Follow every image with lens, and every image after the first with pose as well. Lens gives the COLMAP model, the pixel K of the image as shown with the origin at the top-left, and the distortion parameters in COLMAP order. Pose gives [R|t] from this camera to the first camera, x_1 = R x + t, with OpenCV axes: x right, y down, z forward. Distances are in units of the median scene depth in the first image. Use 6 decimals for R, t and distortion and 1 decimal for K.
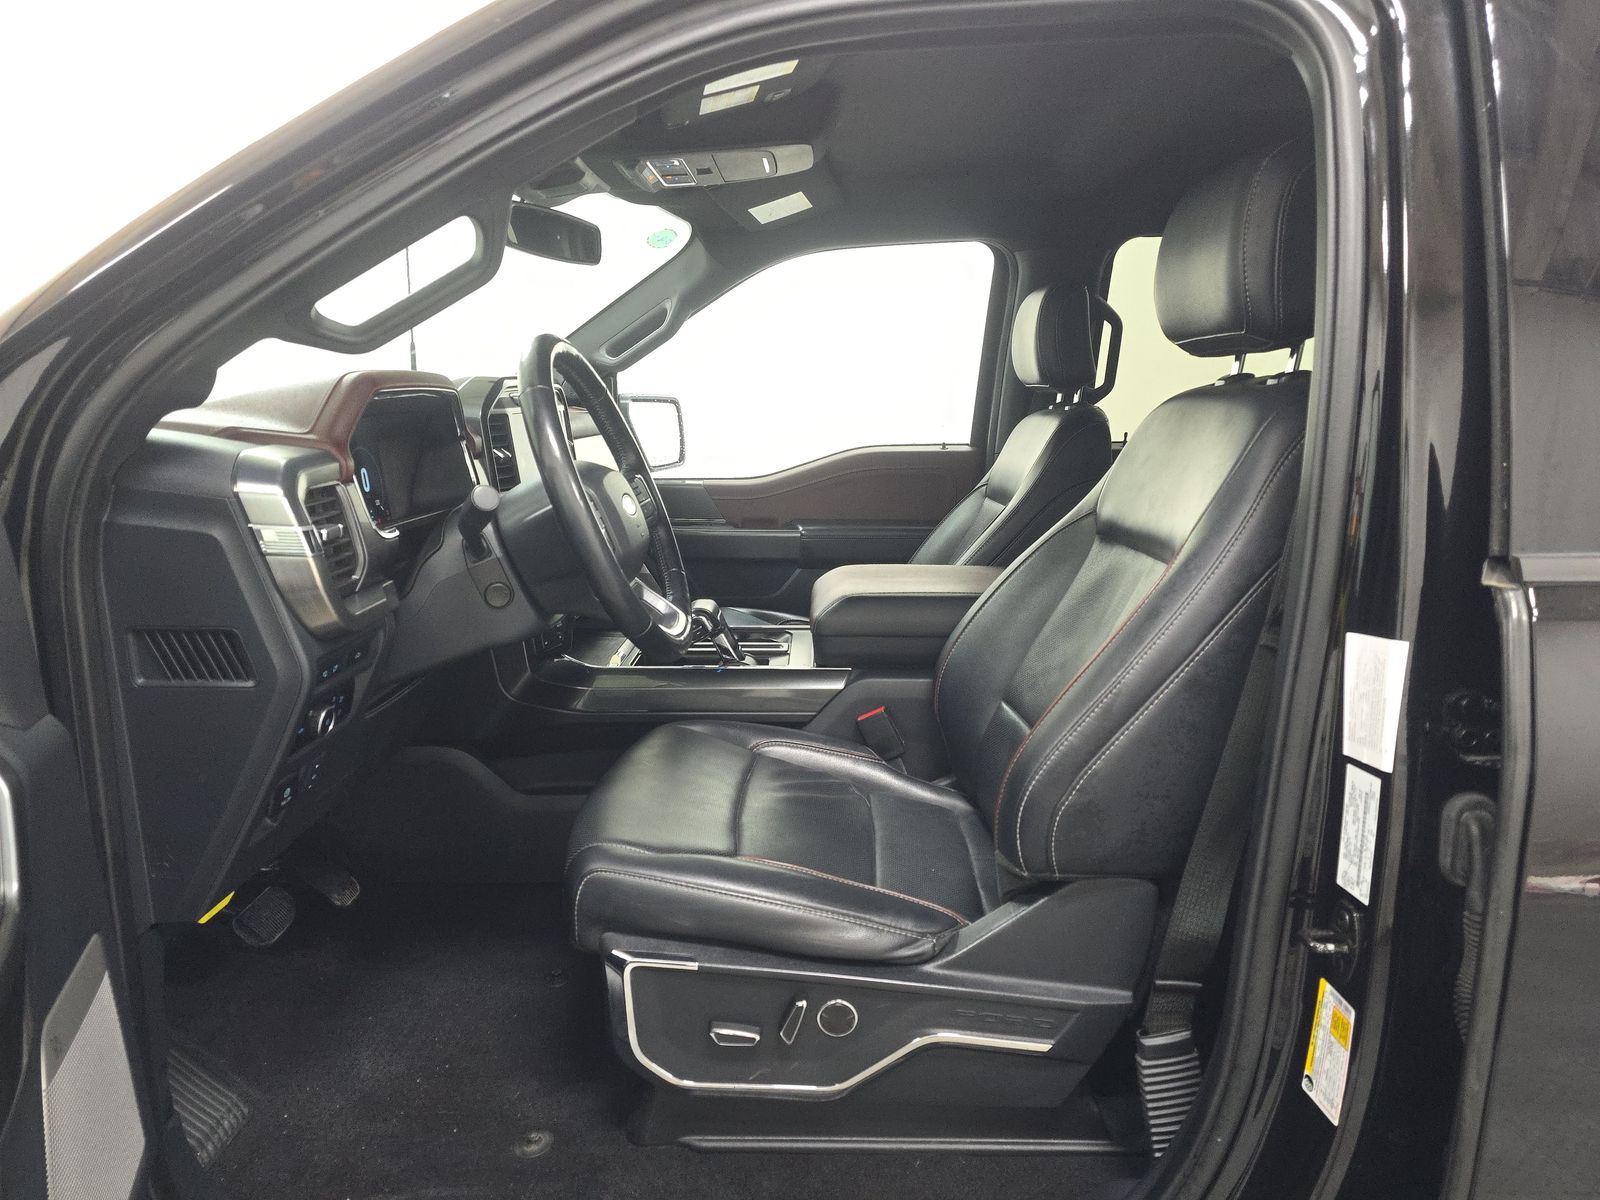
lens RADIAL K [[1086.9, 0, 800.0], [0, 1086.9, 600.0], [0, 0, 1]] dist [0.001501, -0.000711]
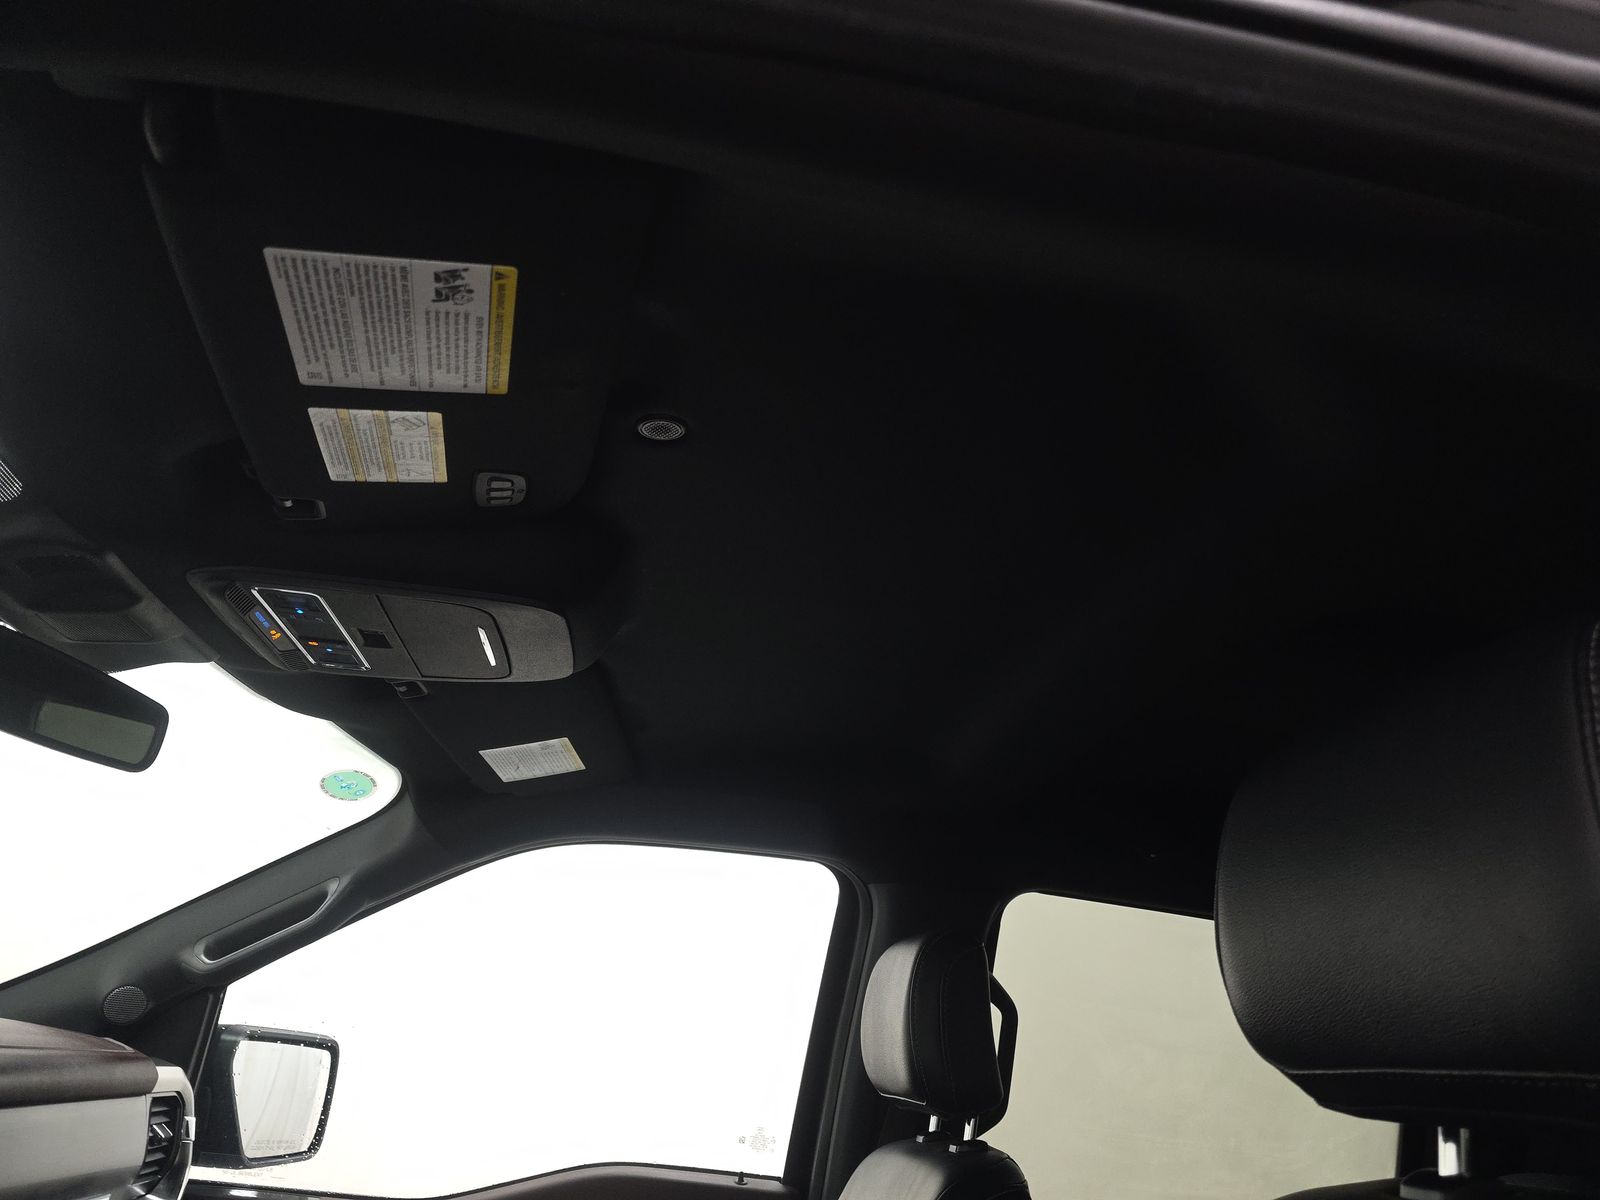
lens RADIAL K [[1086.9, 0, 800.0], [0, 1086.9, 600.0], [0, 0, 1]] dist [0.001501, -0.000711]
pose [[0.978853, 0.168647, 0.115778, 0.042488], [-0.077094, 0.828372, -0.554848, -0.080428], [-0.189480, 0.534189, 0.823856, 0.340977]]
